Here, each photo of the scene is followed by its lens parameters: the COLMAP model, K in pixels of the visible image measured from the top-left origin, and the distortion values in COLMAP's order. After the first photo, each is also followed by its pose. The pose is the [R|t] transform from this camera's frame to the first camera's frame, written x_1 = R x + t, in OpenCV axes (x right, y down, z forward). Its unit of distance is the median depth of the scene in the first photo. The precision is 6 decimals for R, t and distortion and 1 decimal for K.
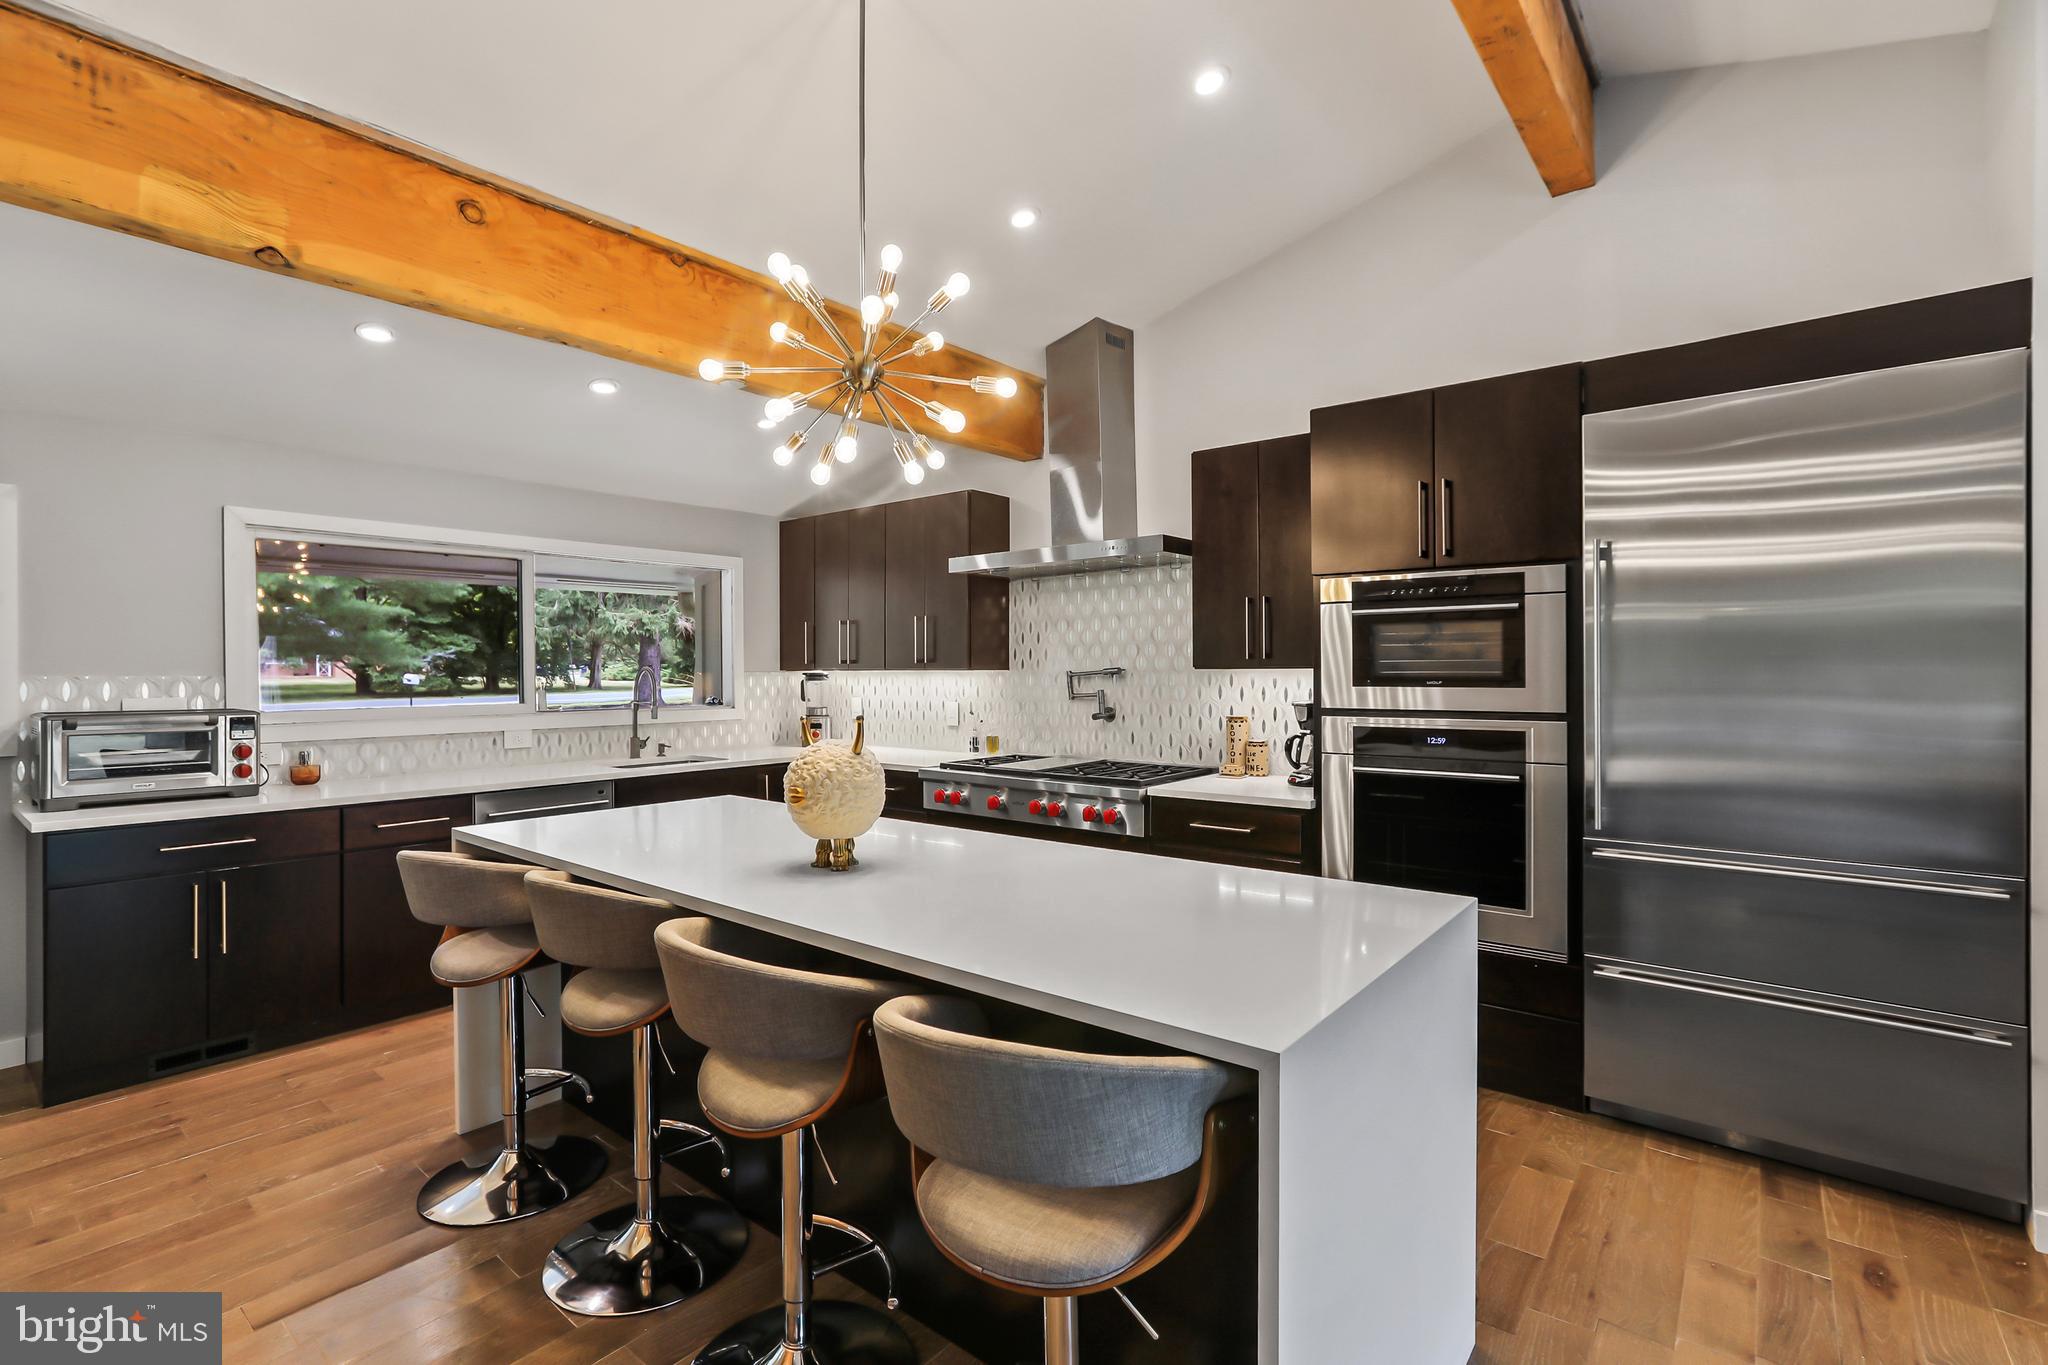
lens RADIAL K [[941.7, 0, 1028.7], [0, 941.7, 679.4], [0, 0, 1]] dist [-0.000327, 0.000009]
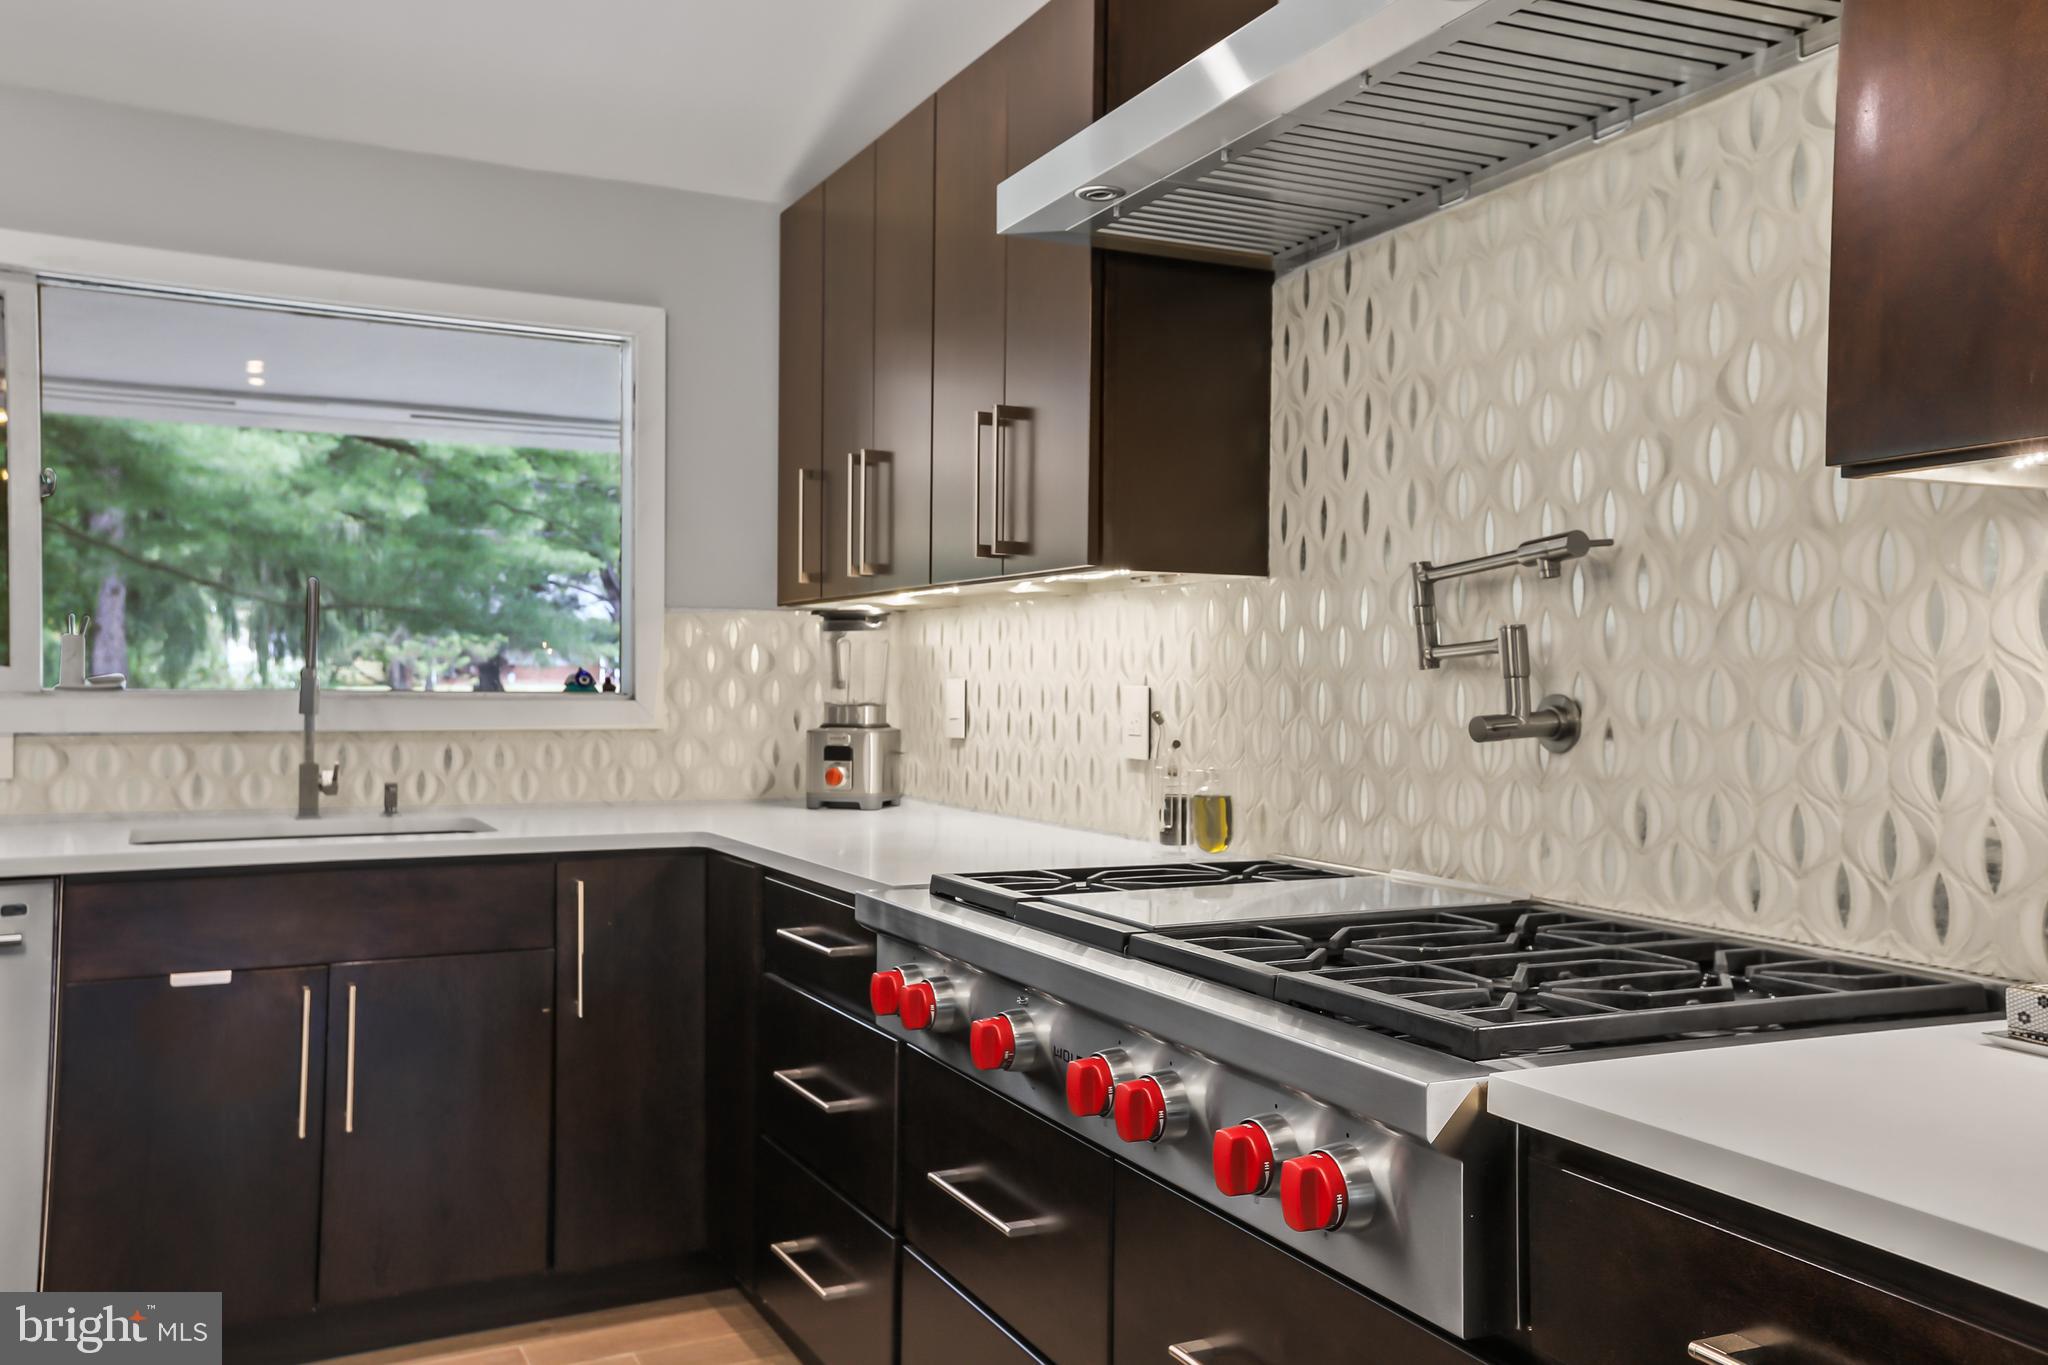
lens RADIAL K [[1705.7, 0, 1021.1], [0, 1705.7, 673.6], [0, 0, 1]] dist [0.054810, 0.002005]
pose [[0.899991, 0.004892, -0.435881, 0.152756], [-0.011075, 0.999871, -0.011645, 0.029953], [0.435767, 0.015308, 0.899929, 0.505859]]
